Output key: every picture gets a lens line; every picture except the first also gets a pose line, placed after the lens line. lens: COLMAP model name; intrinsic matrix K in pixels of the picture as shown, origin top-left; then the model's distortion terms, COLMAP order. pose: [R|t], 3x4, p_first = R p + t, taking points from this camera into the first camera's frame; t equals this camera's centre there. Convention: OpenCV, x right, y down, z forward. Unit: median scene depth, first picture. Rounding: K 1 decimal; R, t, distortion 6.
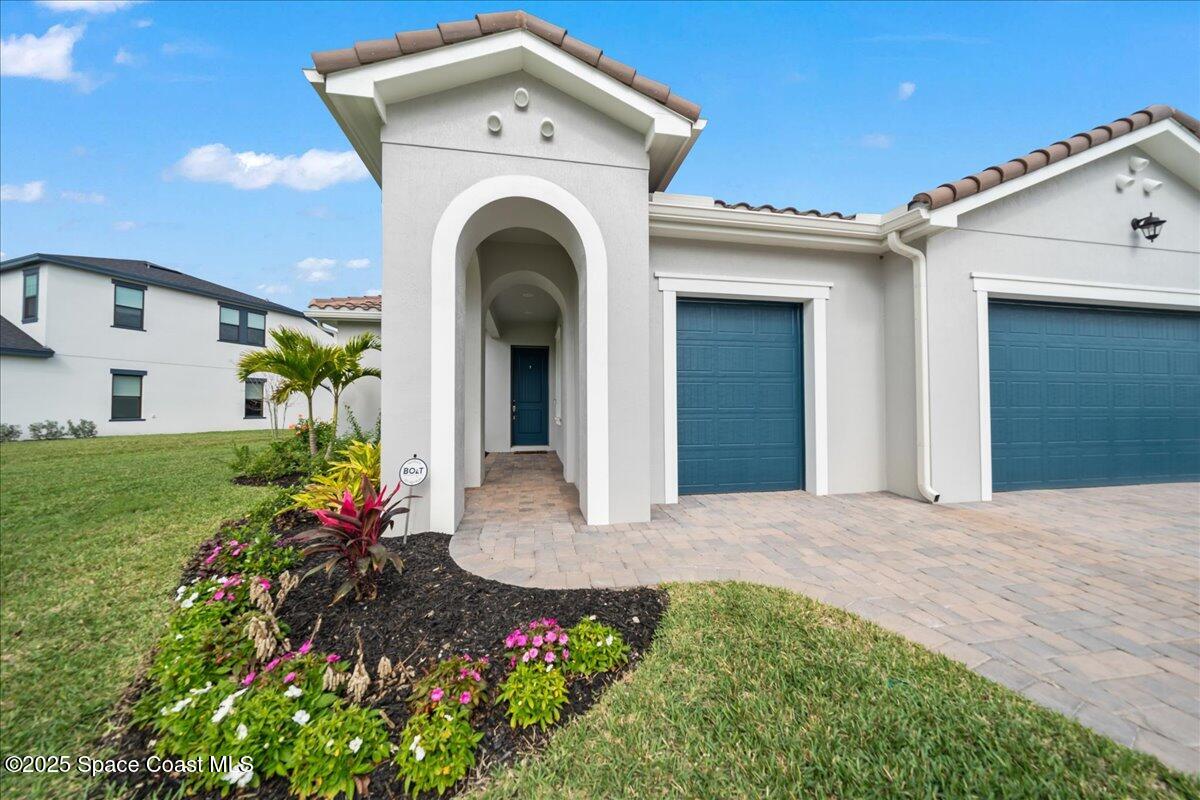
lens RADIAL K [[387.6, 0, 600.0], [0, 387.6, 400.0], [0, 0, 1]] dist [-0.008385, 0.000048]
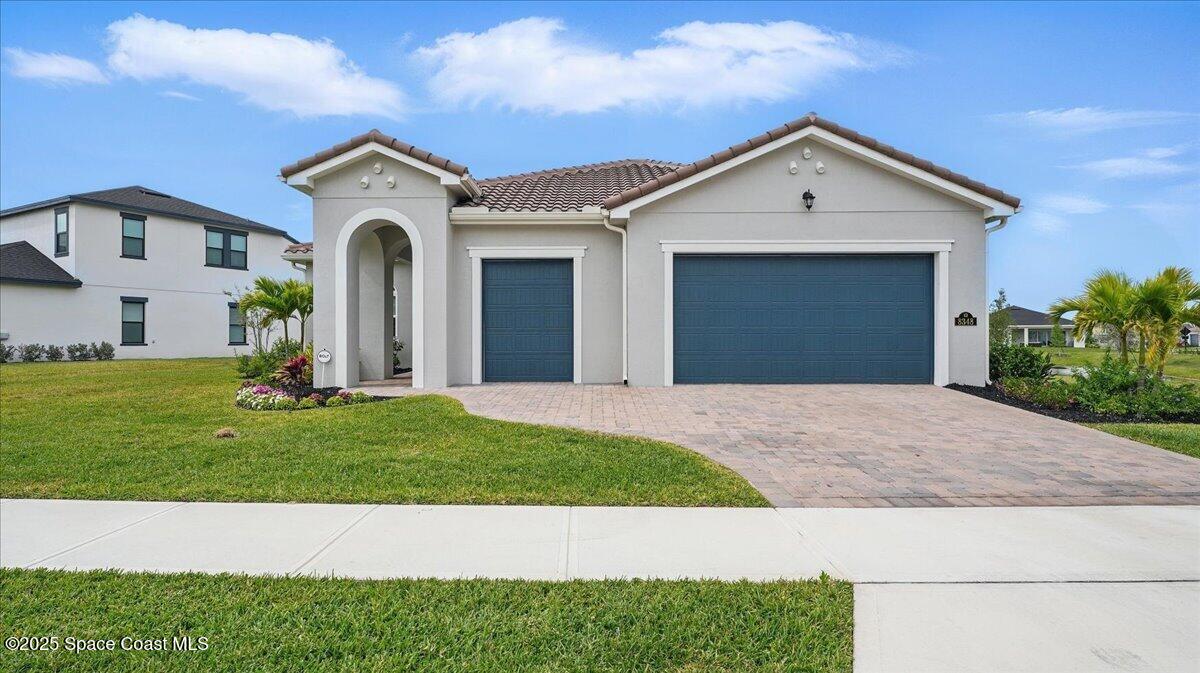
lens RADIAL K [[601.1, 0, 591.2], [0, 601.1, 333.9], [0, 0, 1]] dist [-0.010681, -0.000855]
pose [[0.983366, -0.001659, -0.181625, 0.363490], [0.005147, 0.999811, 0.018732, -0.000679], [0.181560, -0.019355, 0.983189, -0.464349]]
